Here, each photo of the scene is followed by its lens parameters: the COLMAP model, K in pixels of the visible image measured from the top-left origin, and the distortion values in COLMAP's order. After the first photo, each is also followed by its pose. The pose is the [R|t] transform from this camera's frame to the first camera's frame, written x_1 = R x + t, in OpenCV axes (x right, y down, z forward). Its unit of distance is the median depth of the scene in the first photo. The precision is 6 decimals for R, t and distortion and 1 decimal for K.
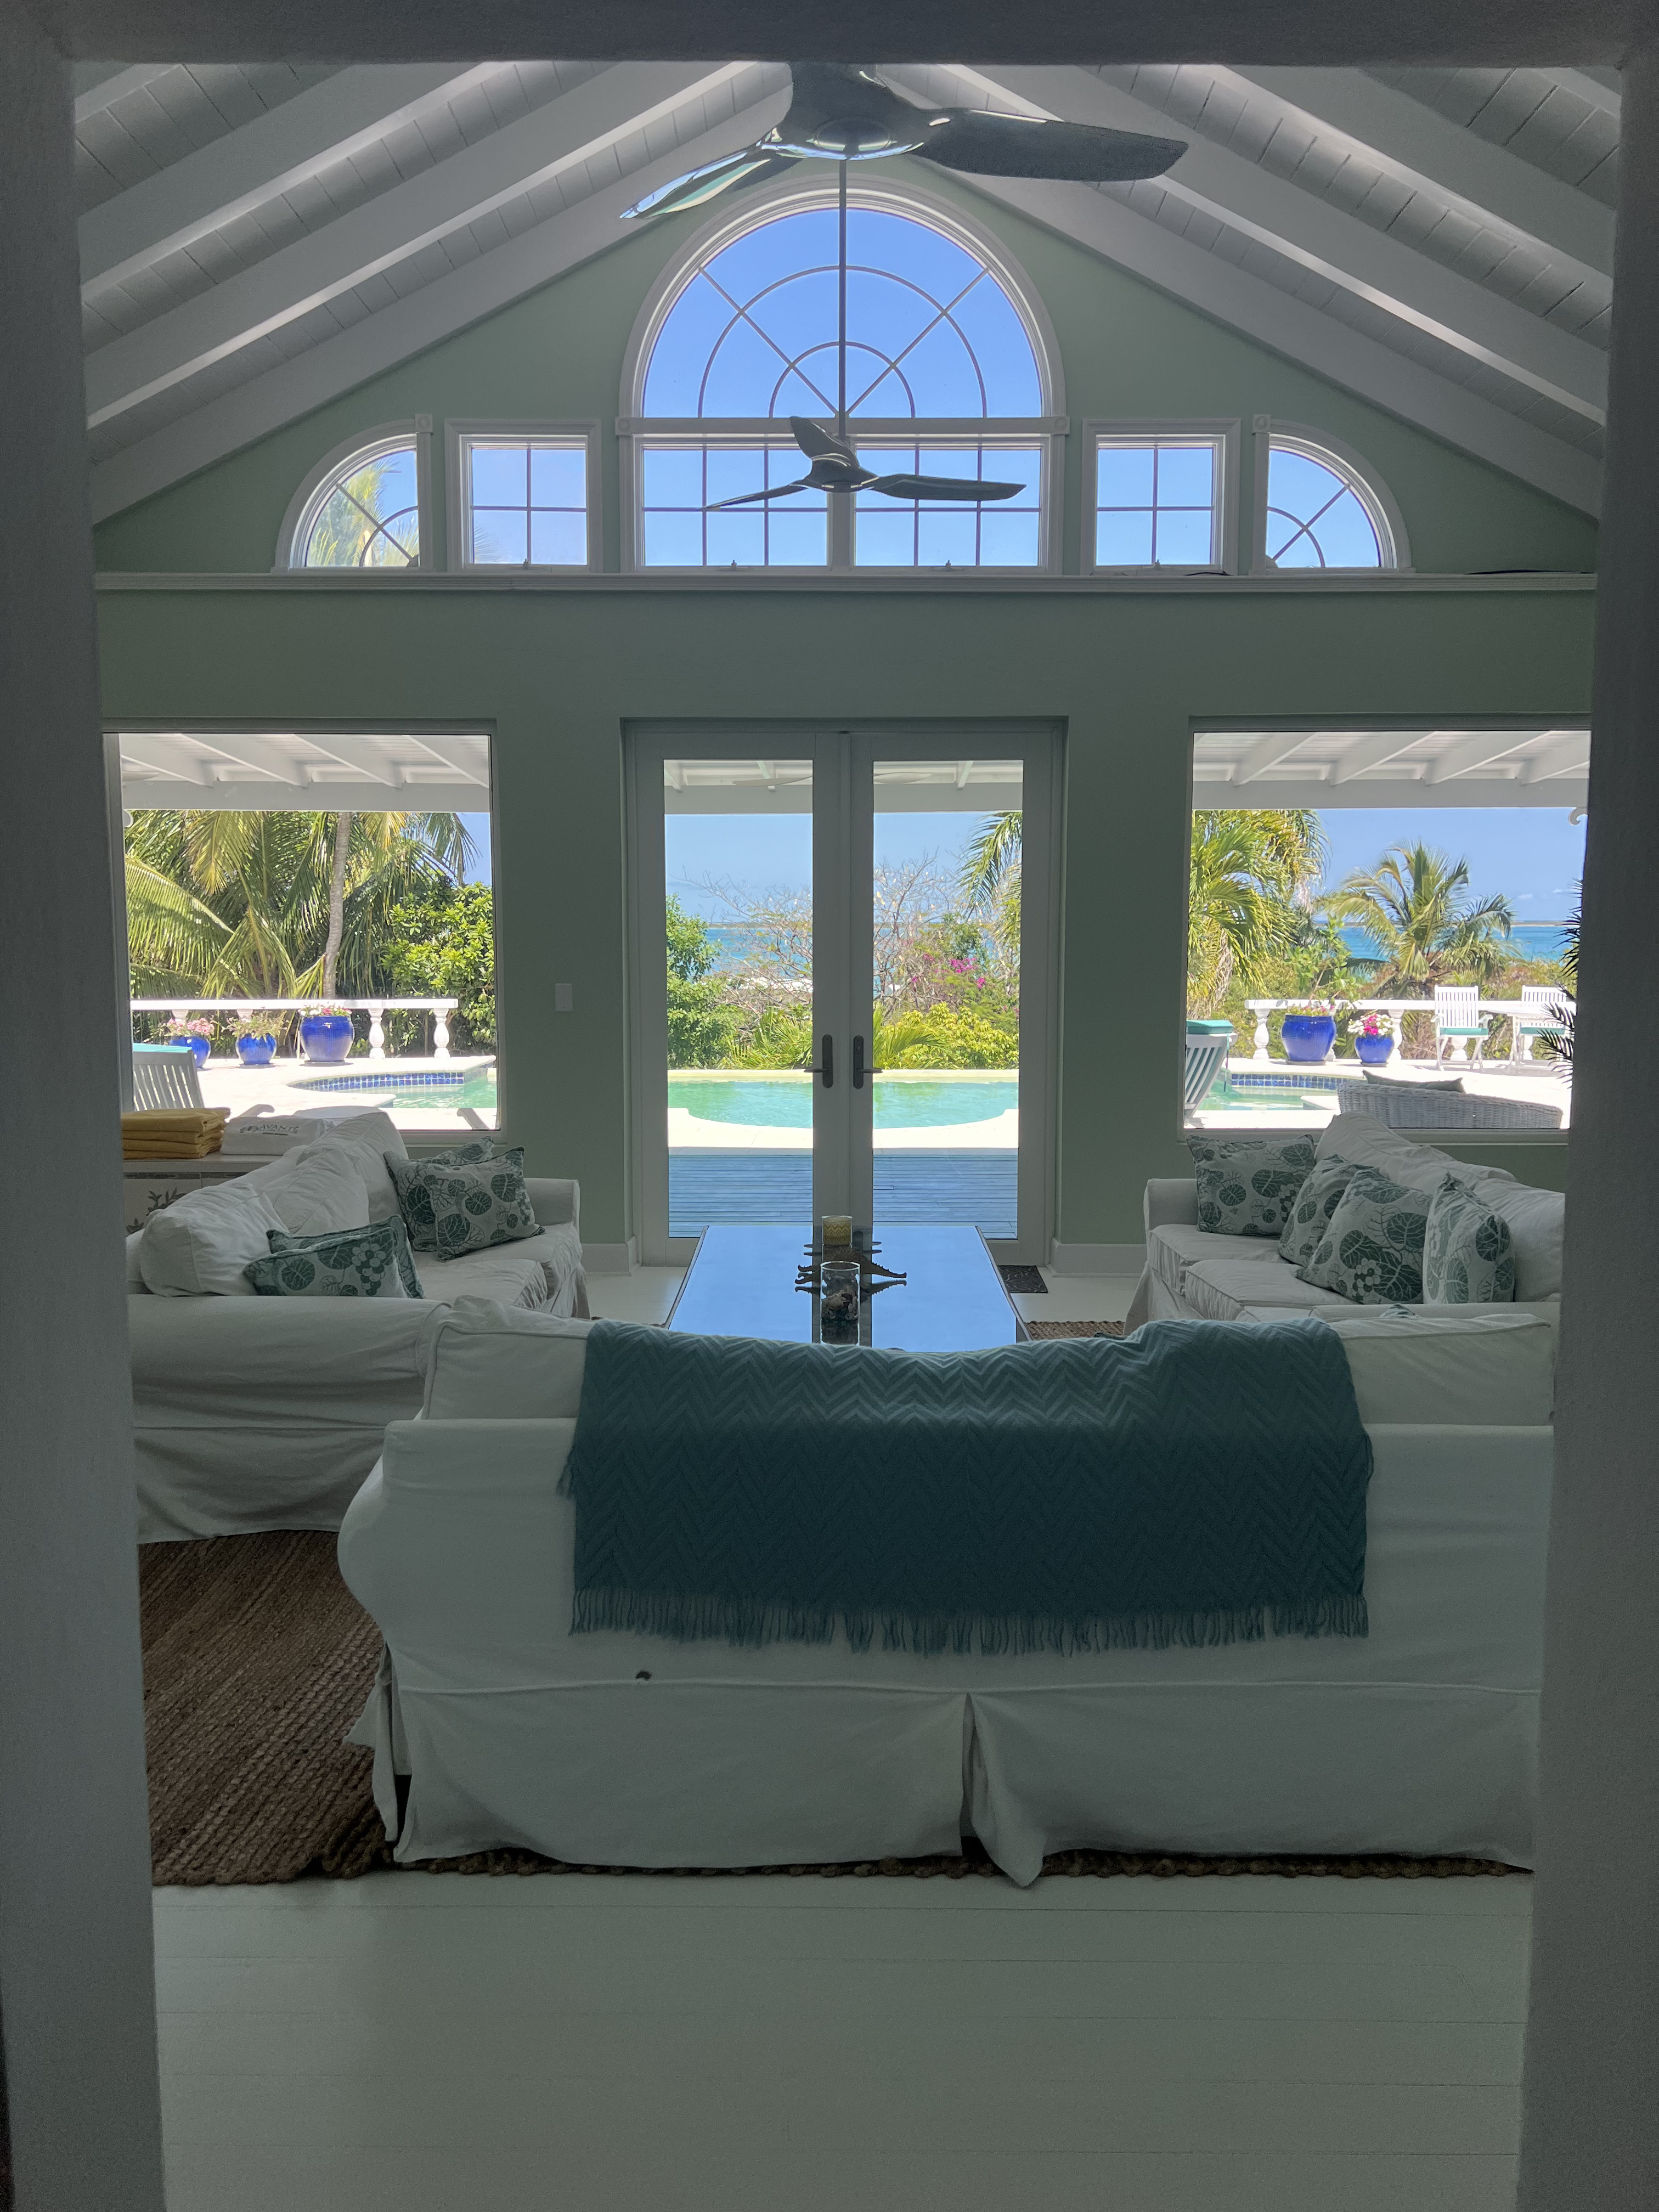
lens RADIAL K [[1600.1, 0, 838.2], [0, 1600.1, 1111.0], [0, 0, 1]] dist [0.061520, -0.005924]
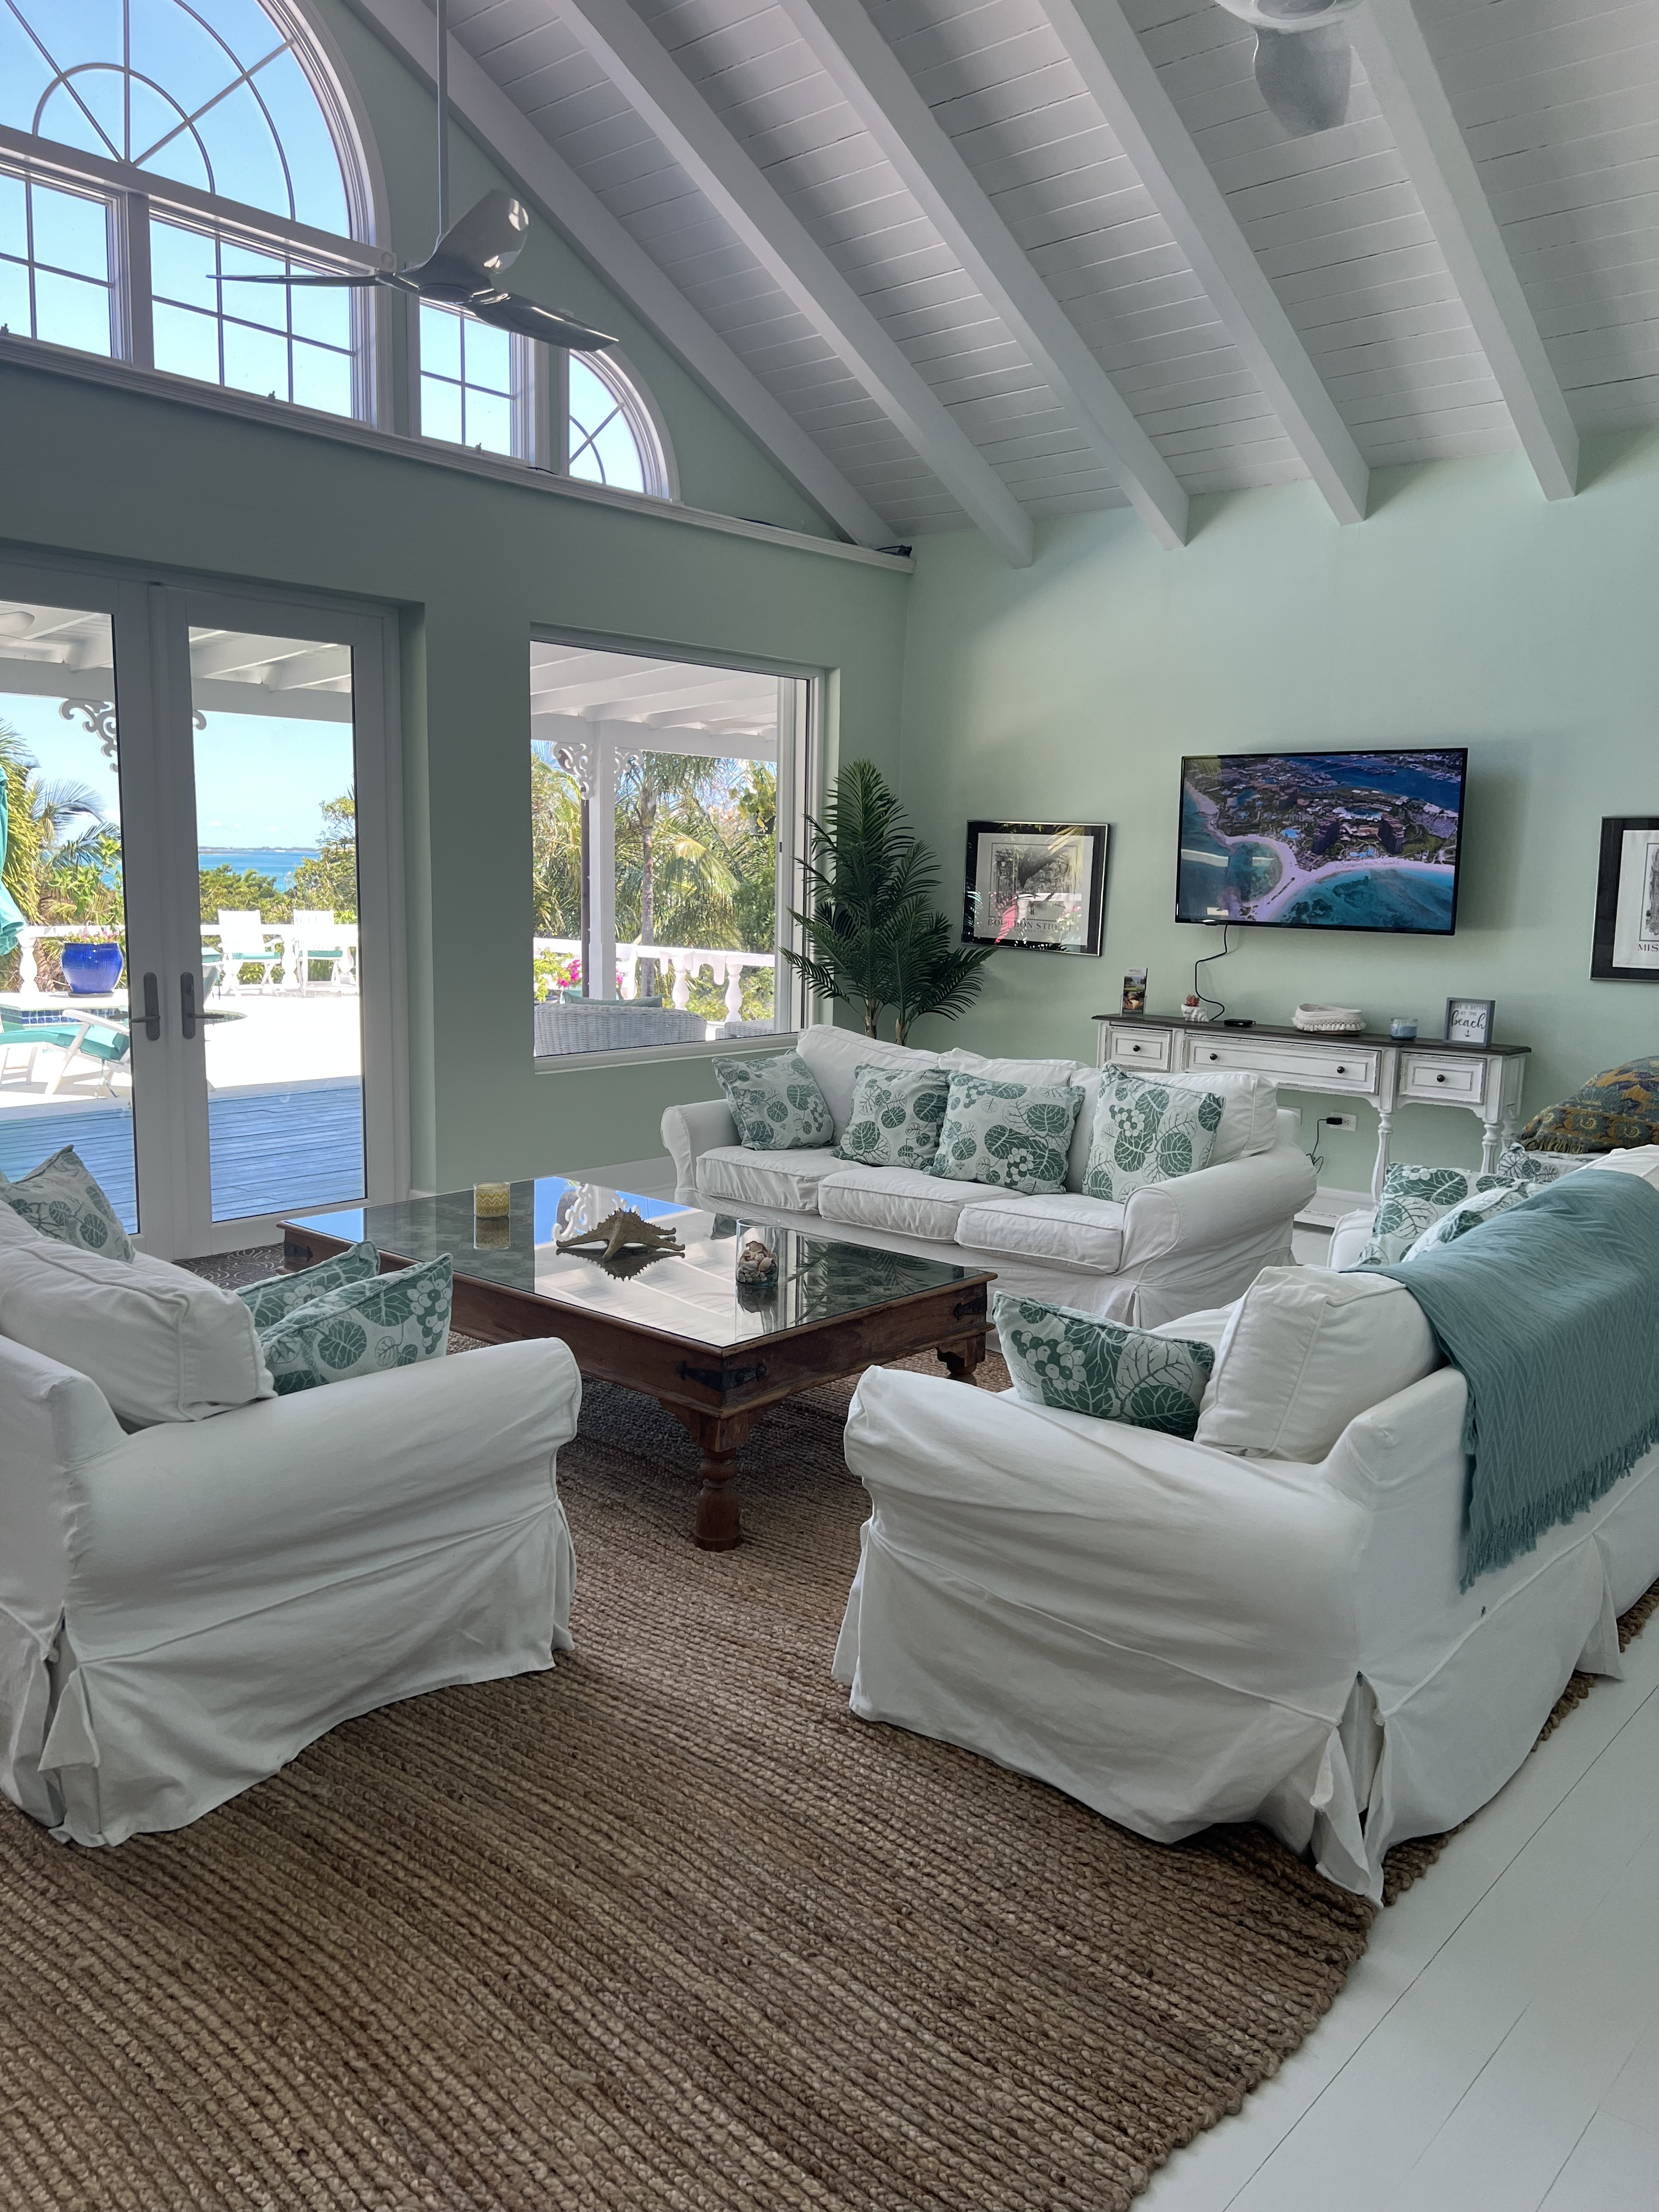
lens RADIAL K [[1600.1, 0, 838.2], [0, 1600.1, 1111.0], [0, 0, 1]] dist [0.061520, -0.005924]
pose [[0.678097, -0.101949, 0.727867, -0.378827], [0.068397, 0.994788, 0.075616, -0.018248], [-0.731783, -0.001491, 0.681536, 0.218795]]
